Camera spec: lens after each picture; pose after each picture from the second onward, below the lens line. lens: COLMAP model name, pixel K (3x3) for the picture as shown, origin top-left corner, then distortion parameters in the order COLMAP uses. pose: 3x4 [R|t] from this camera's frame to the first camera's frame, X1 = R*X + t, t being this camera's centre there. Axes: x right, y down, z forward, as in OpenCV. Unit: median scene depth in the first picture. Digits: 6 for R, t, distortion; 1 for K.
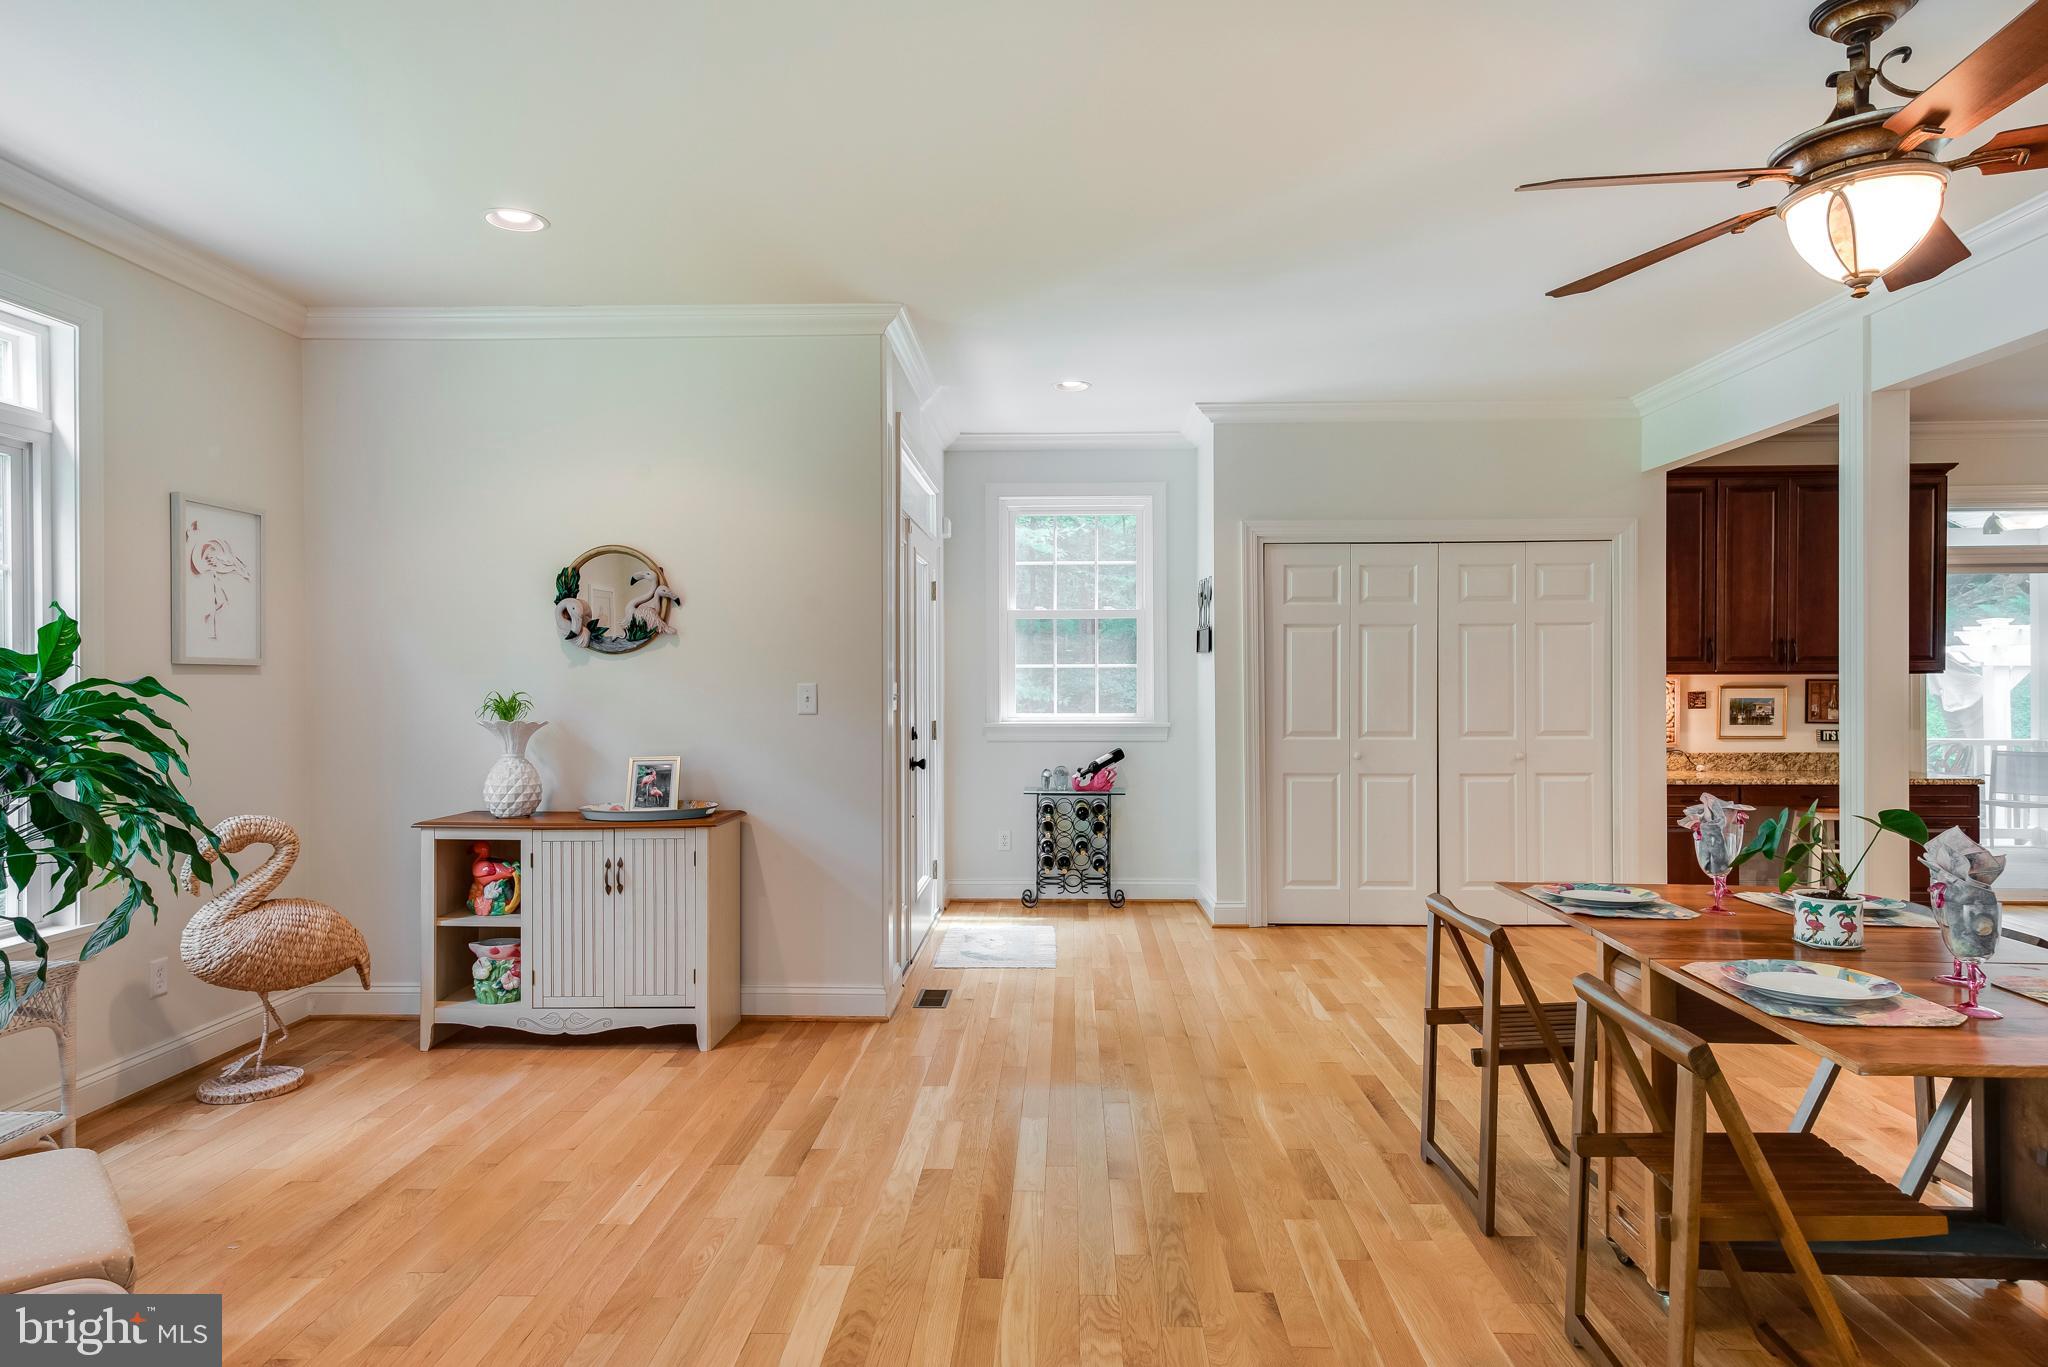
lens RADIAL K [[1193.7, 0, 1029.8], [0, 1193.7, 684.1], [0, 0, 1]] dist [0.029946, 0.000879]
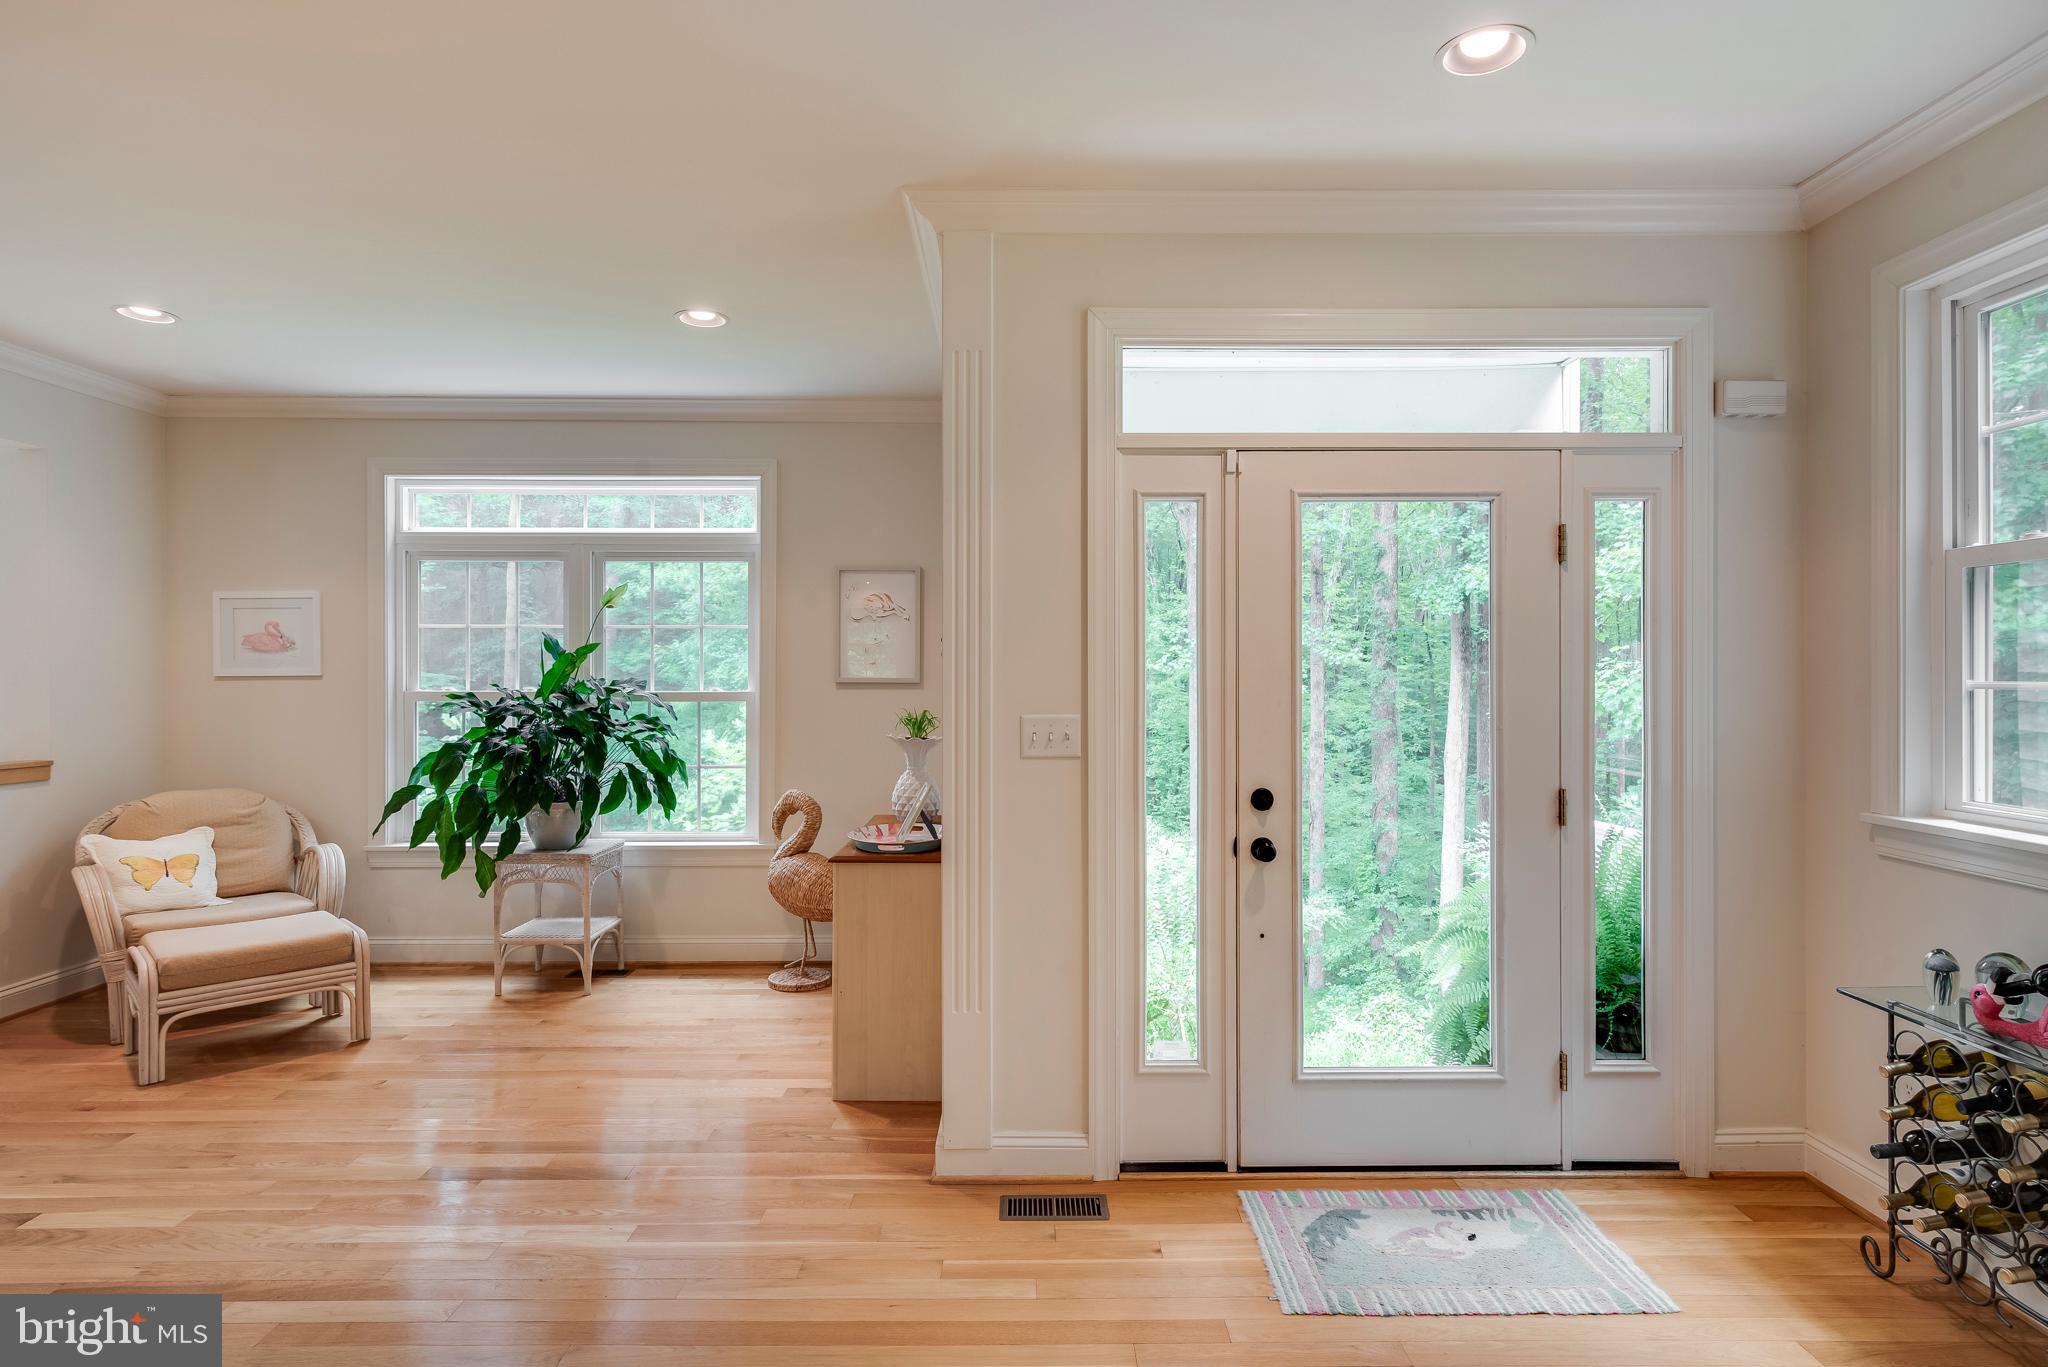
lens RADIAL K [[1072.6, 0, 1032.0], [0, 1072.6, 678.0], [0, 0, 1]] dist [0.007954, -0.001524]
pose [[0.042338, 0.007429, -0.999076, 0.543007], [-0.004623, 0.999963, 0.007239, -0.029269], [0.999093, 0.004312, 0.042371, 1.055892]]
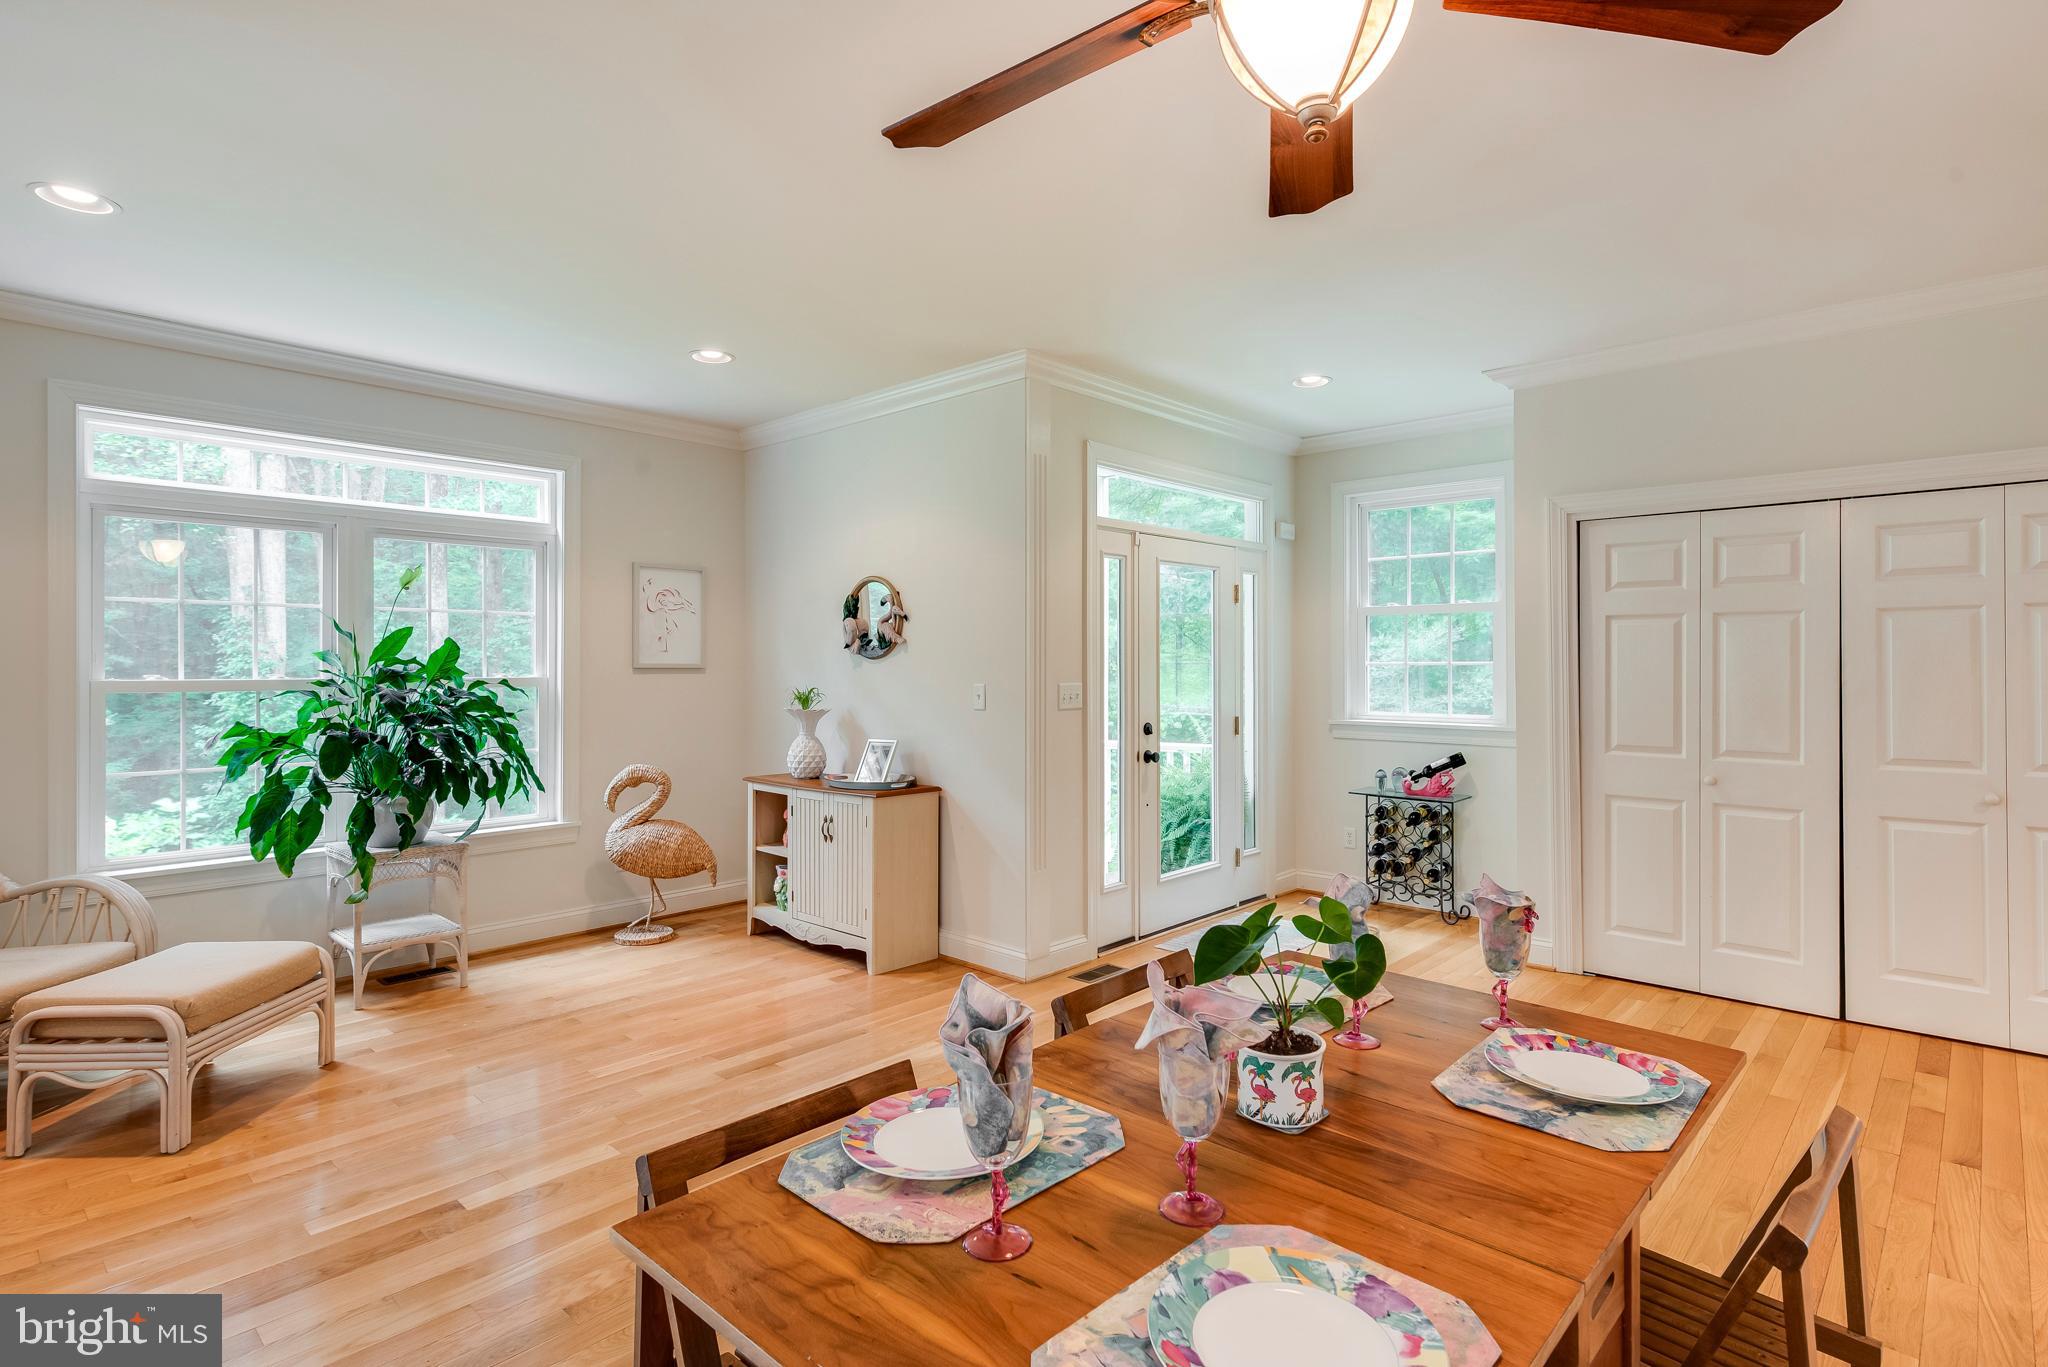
lens RADIAL K [[1026.9, 0, 1027.7], [0, 1026.9, 663.7], [0, 0, 1]] dist [0.015087, -0.001603]
pose [[0.755585, 0.001287, -0.655049, 0.531365], [-0.003650, 0.999991, -0.002246, -0.018927], [0.655040, 0.004088, 0.755583, 0.271975]]
